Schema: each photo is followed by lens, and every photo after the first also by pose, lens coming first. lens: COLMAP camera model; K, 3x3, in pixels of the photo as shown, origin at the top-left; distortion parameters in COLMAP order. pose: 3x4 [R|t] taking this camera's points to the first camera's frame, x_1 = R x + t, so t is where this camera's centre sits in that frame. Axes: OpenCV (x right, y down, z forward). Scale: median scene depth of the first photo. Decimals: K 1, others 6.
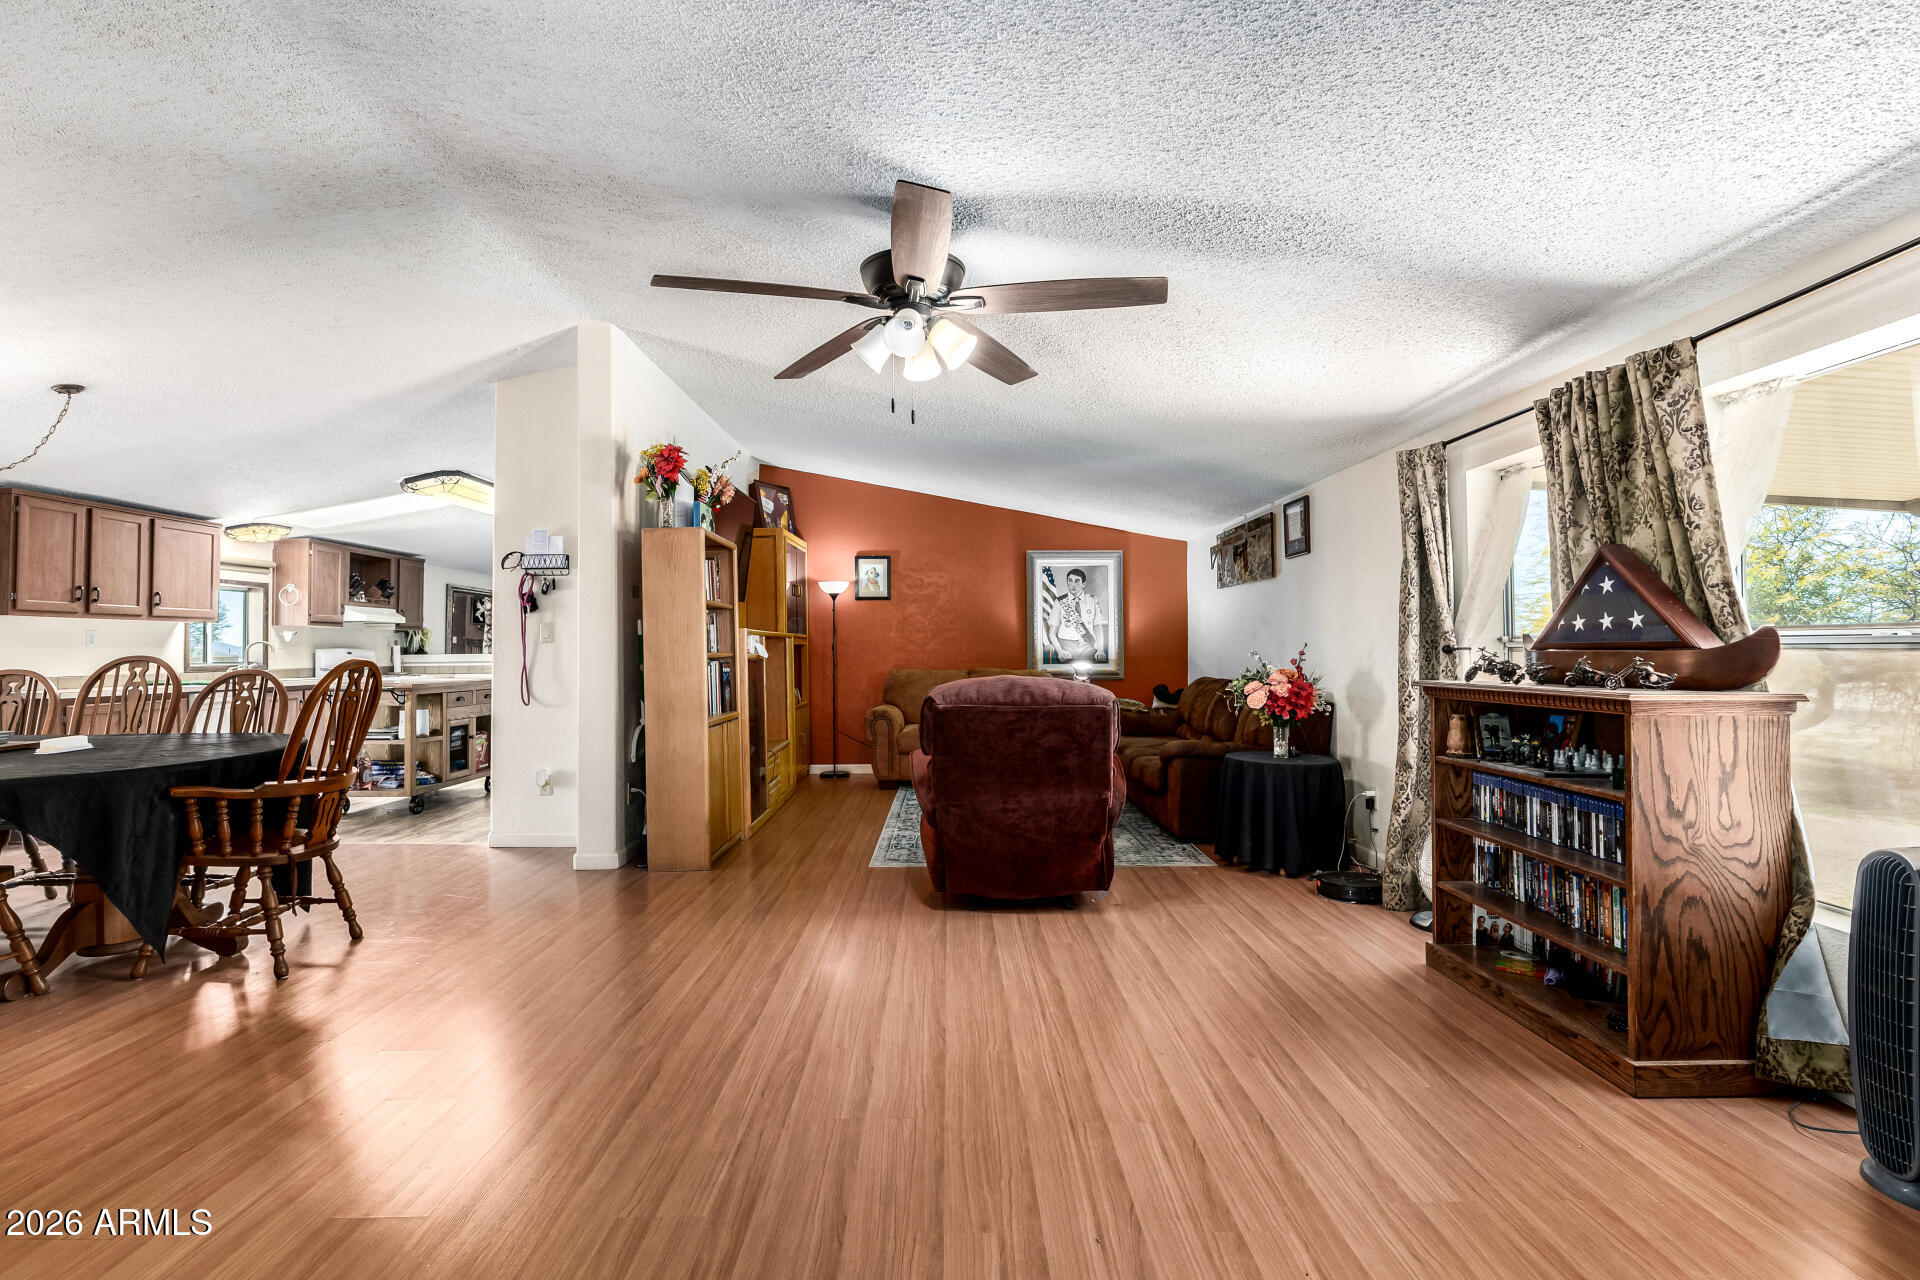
lens RADIAL K [[898.6, 0, 955.5], [0, 898.6, 635.2], [0, 0, 1]] dist [-0.004368, -0.001427]
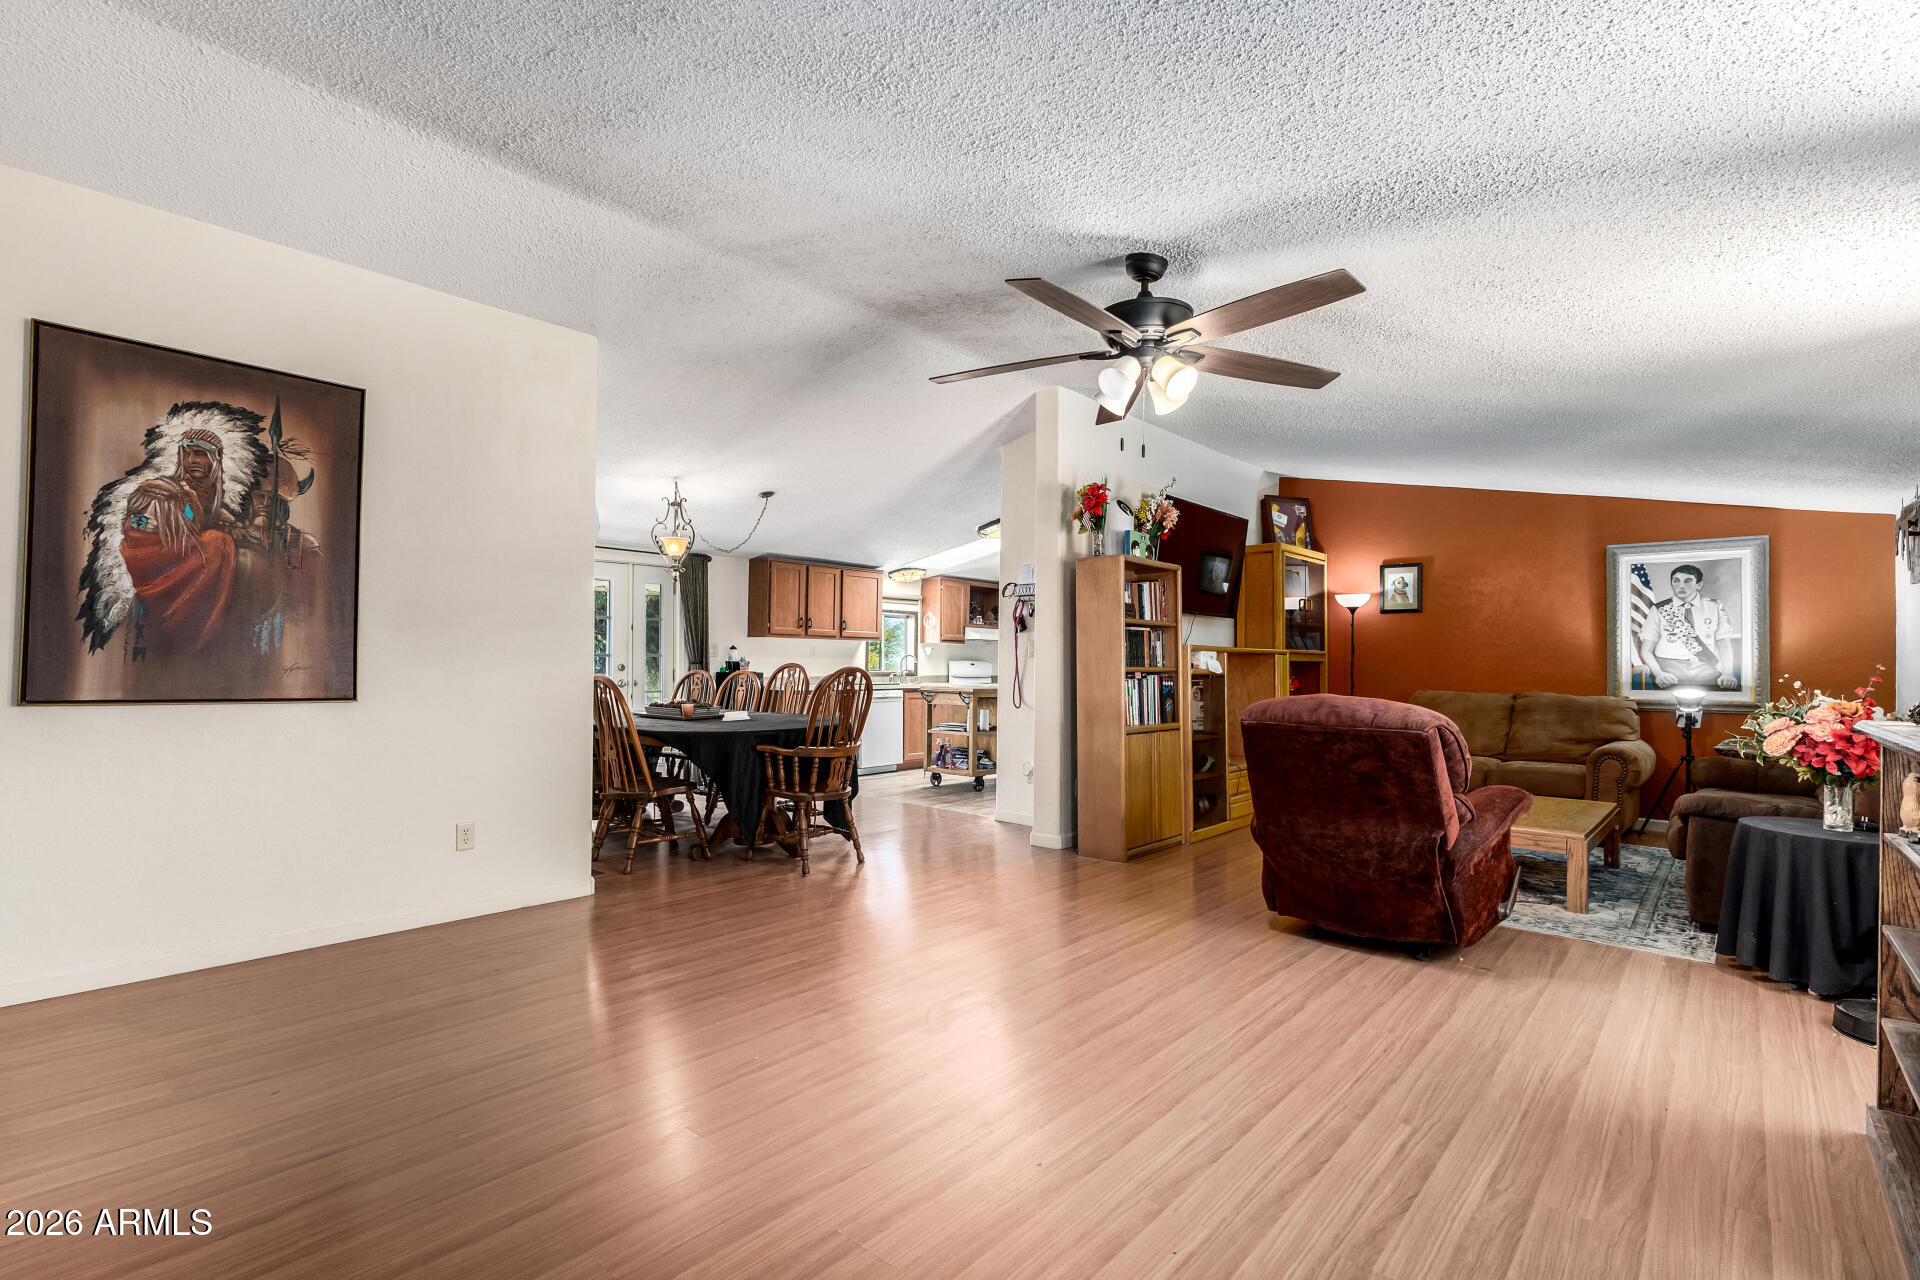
lens RADIAL K [[898.6, 0, 903.8], [0, 898.6, 658.7], [0, 0, 1]] dist [-0.004368, -0.001427]
pose [[0.728381, 0.008748, -0.685117, 0.359769], [-0.003099, 0.999950, 0.009474, -0.000402], [0.685165, -0.004778, 0.728372, 0.003888]]
